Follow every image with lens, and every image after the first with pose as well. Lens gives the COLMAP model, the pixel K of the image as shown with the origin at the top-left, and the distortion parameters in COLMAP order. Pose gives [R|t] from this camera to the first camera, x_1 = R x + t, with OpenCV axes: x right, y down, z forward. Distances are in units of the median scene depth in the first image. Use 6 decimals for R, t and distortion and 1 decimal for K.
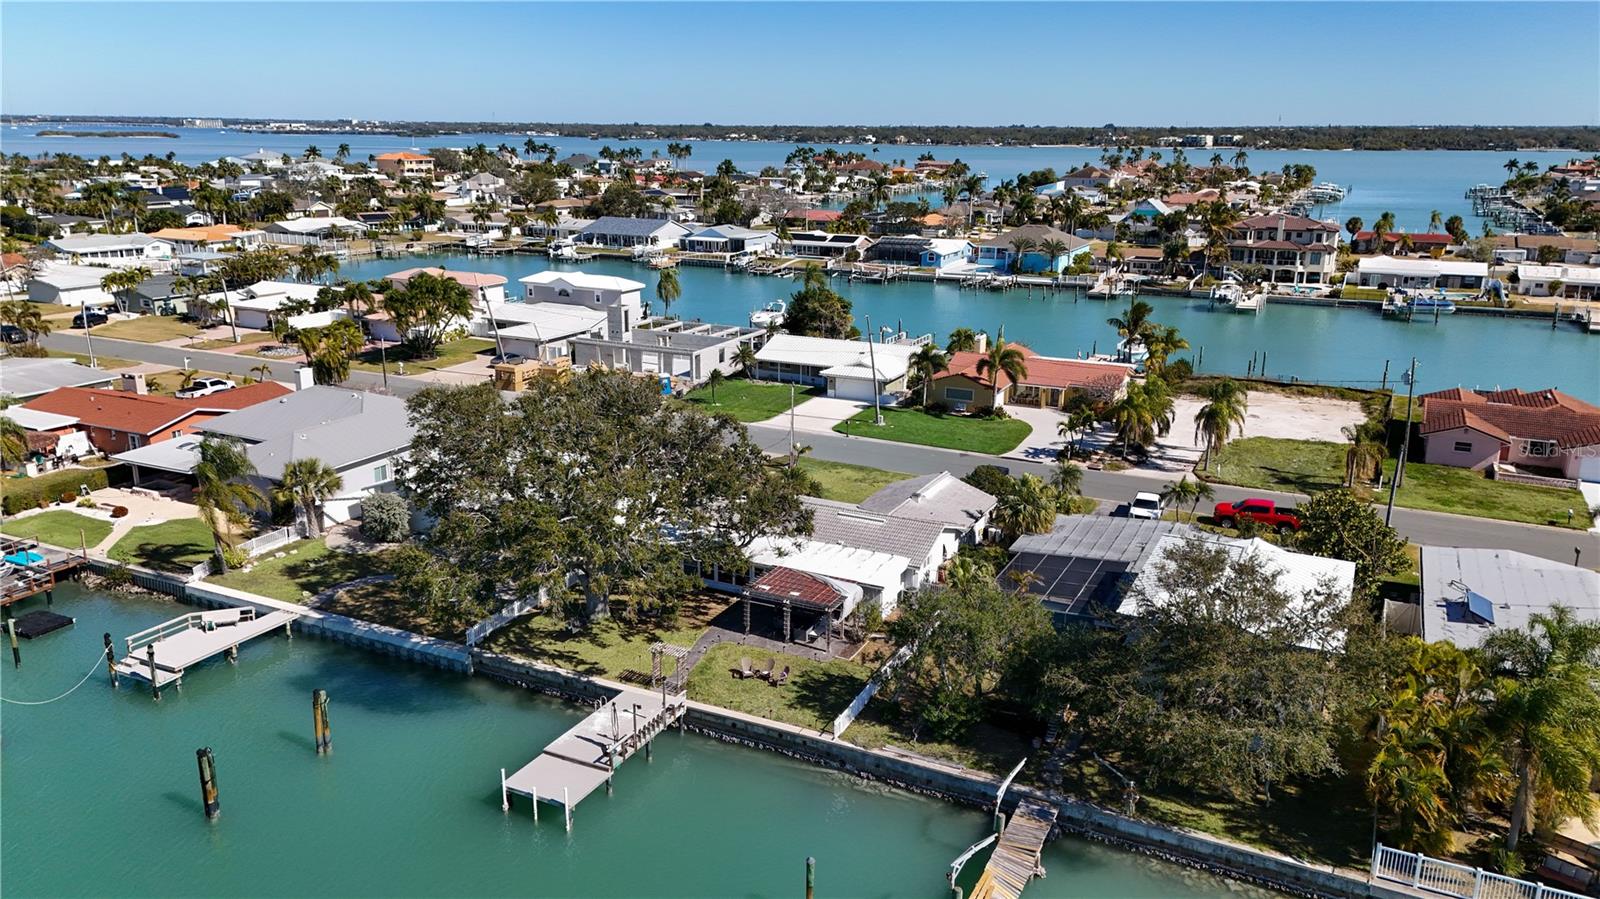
lens RADIAL K [[1175.2, 0, 797.4], [0, 1175.2, 437.5], [0, 0, 1]] dist [0.063797, -0.021163]
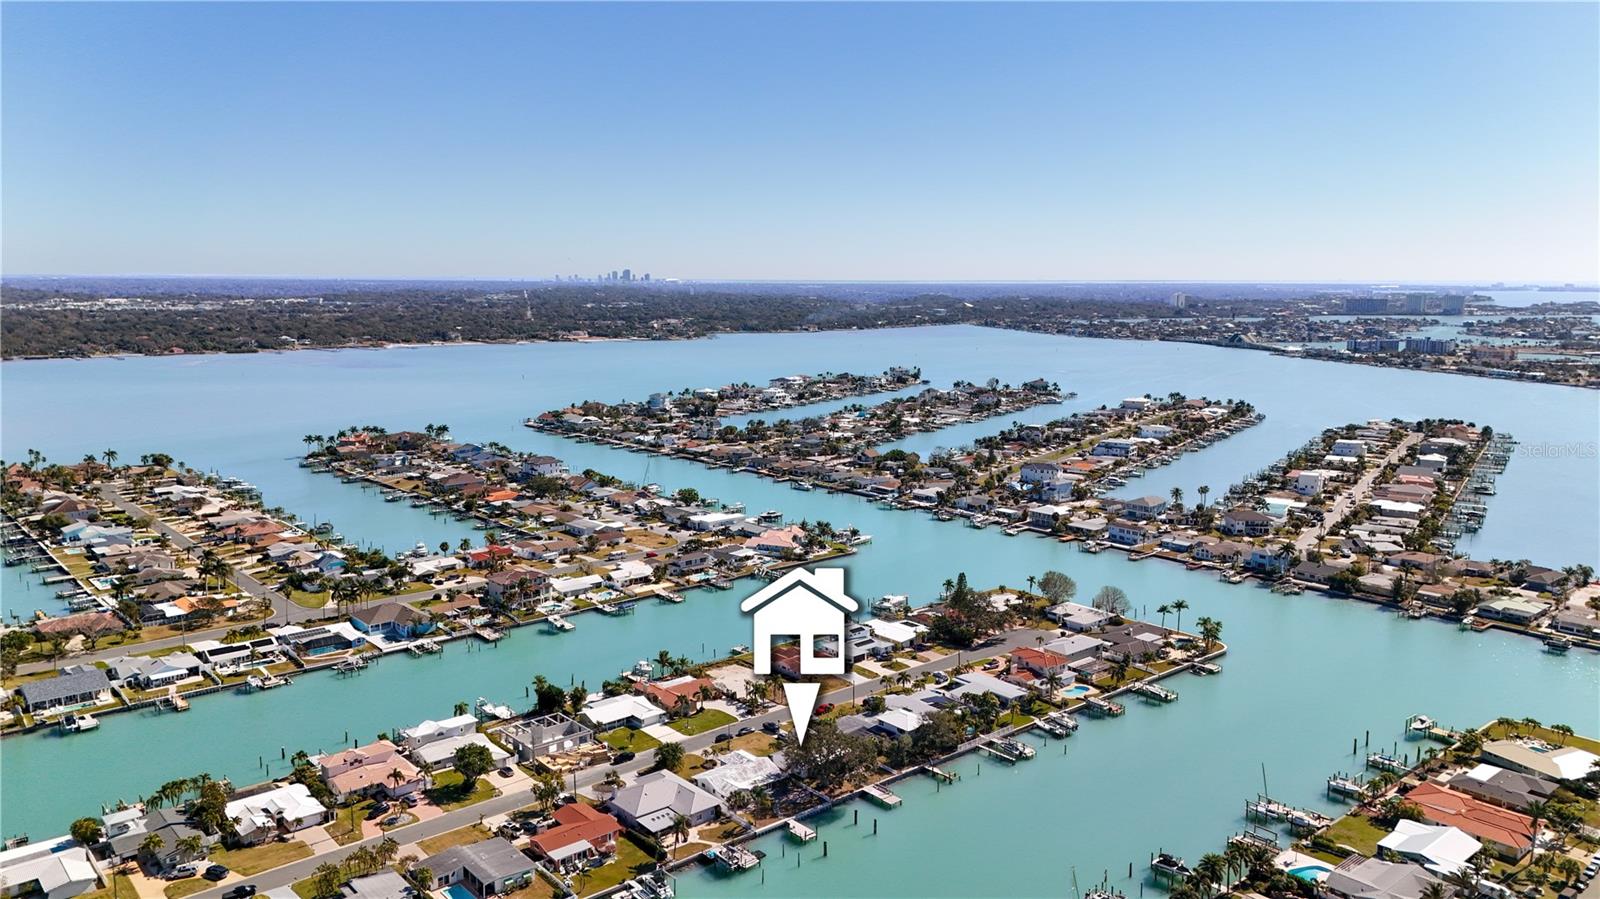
lens RADIAL K [[1175.2, 0, 798.2], [0, 1175.2, 446.4], [0, 0, 1]] dist [0.063797, -0.021163]
pose [[0.390218, -0.141299, 0.909816, -3.509402], [0.236705, 0.970336, 0.049176, -1.132029], [-0.889776, 0.196168, 0.412089, -0.777463]]
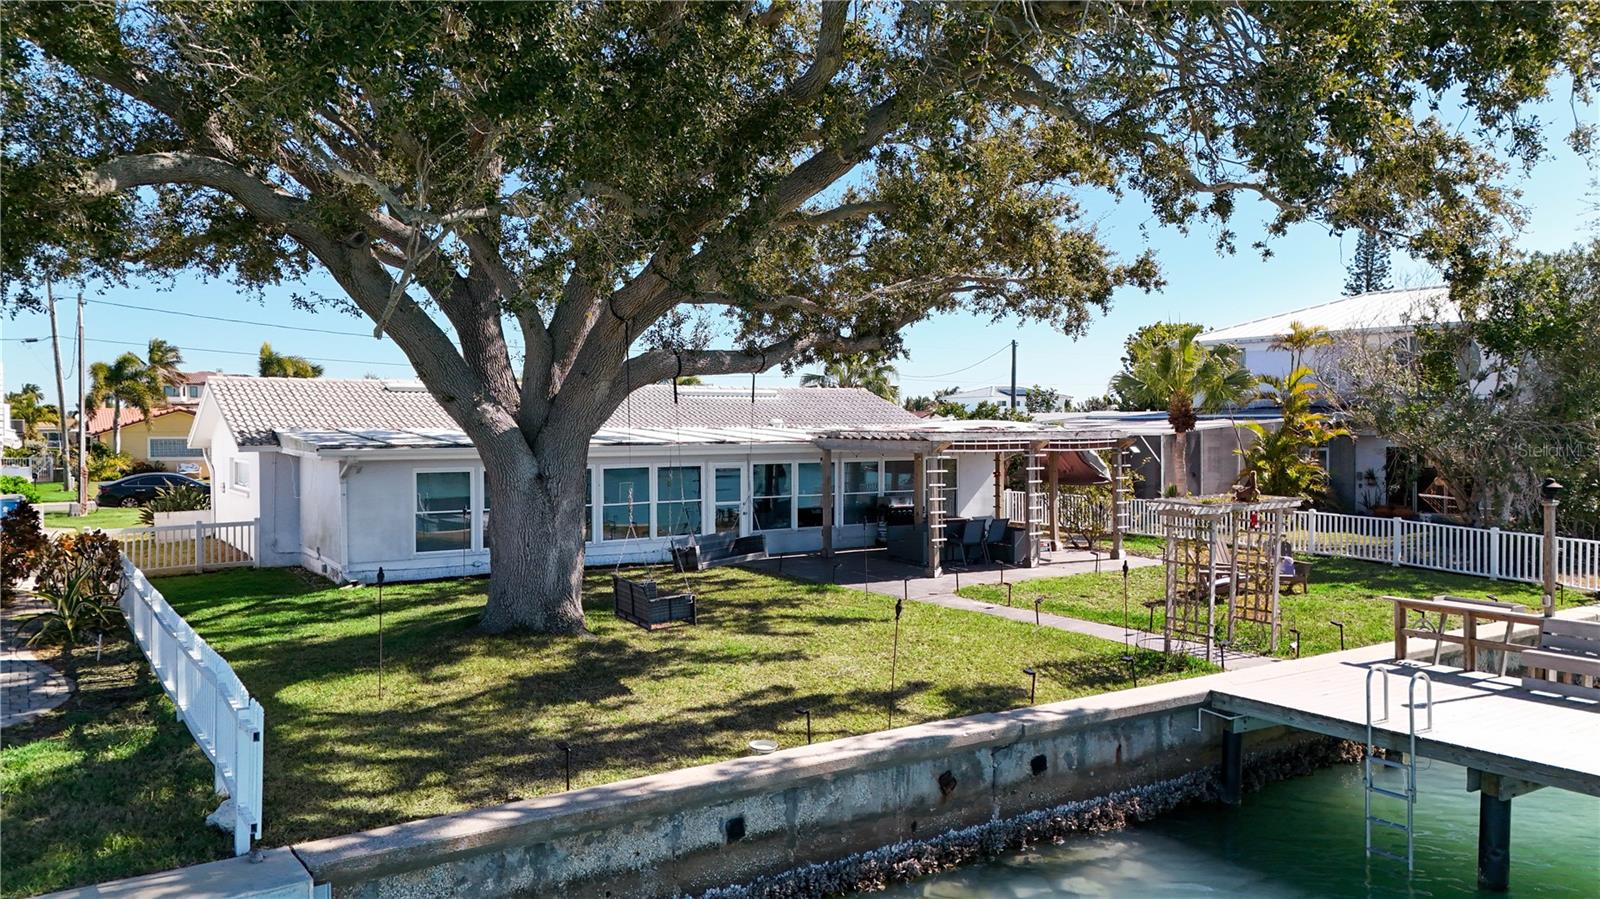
lens RADIAL K [[1175.2, 0, 791.4], [0, 1175.2, 450.2], [0, 0, 1]] dist [0.063797, -0.021163]
pose [[0.515550, -0.032737, 0.856234, -0.321137], [0.234517, 0.966506, -0.104253, 0.142831], [-0.824142, 0.254549, 0.505959, 0.771596]]
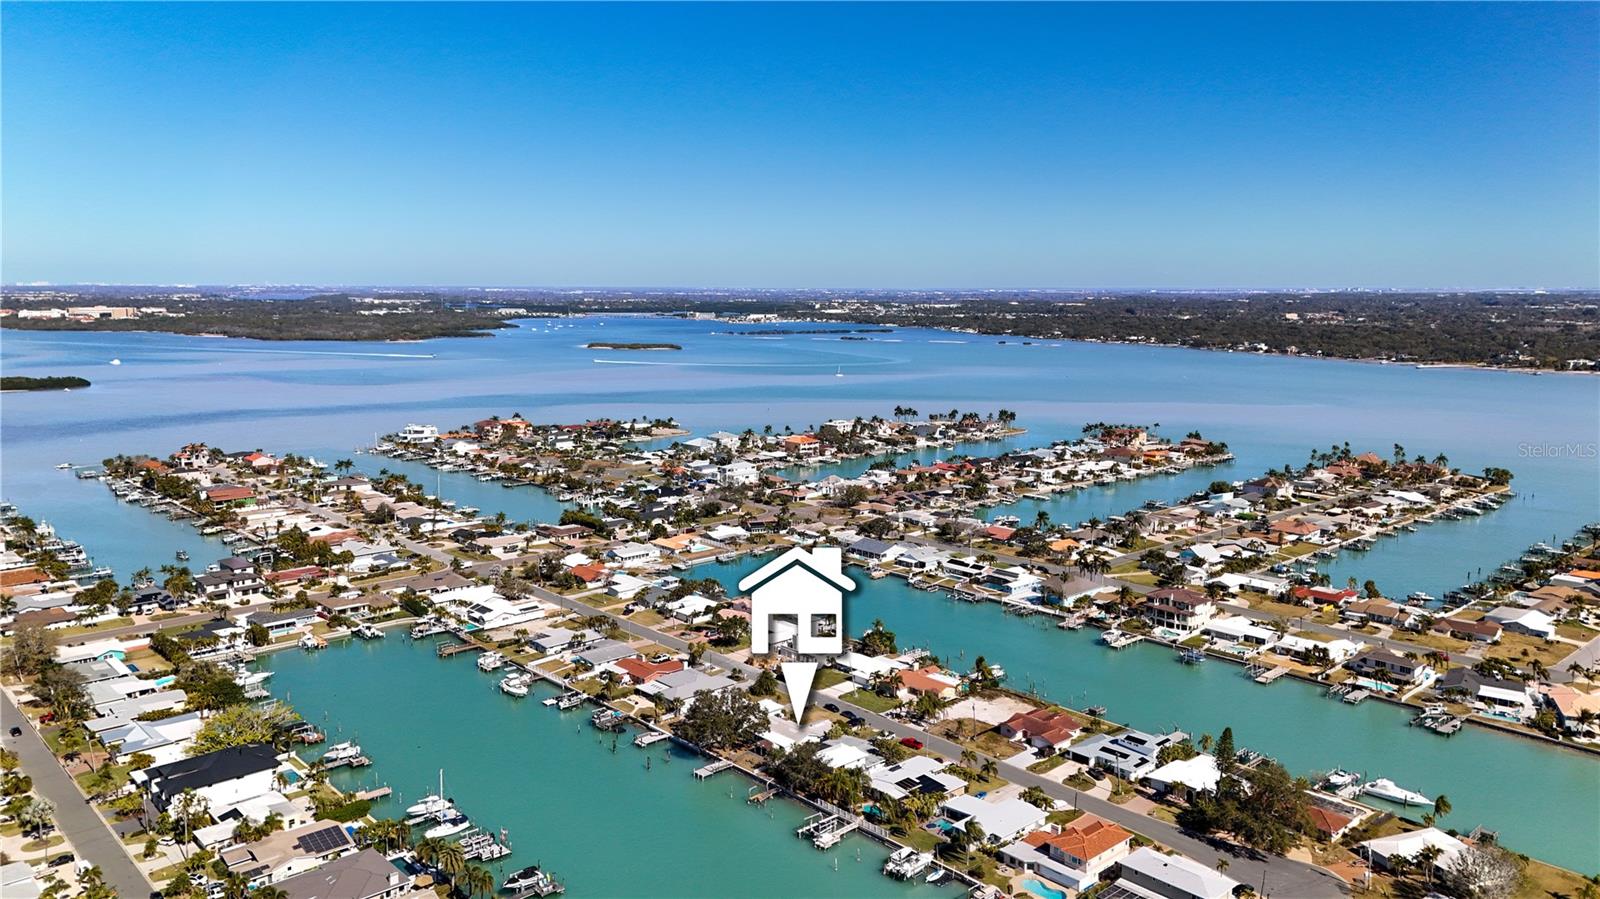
lens RADIAL K [[1175.2, 0, 803.5], [0, 1175.2, 443.7], [0, 0, 1]] dist [0.063797, -0.021163]
pose [[0.934239, 0.047047, -0.353531, 1.539196], [-0.089902, 0.990317, -0.105785, -0.503305], [0.345131, 0.130611, 0.929422, -3.042476]]
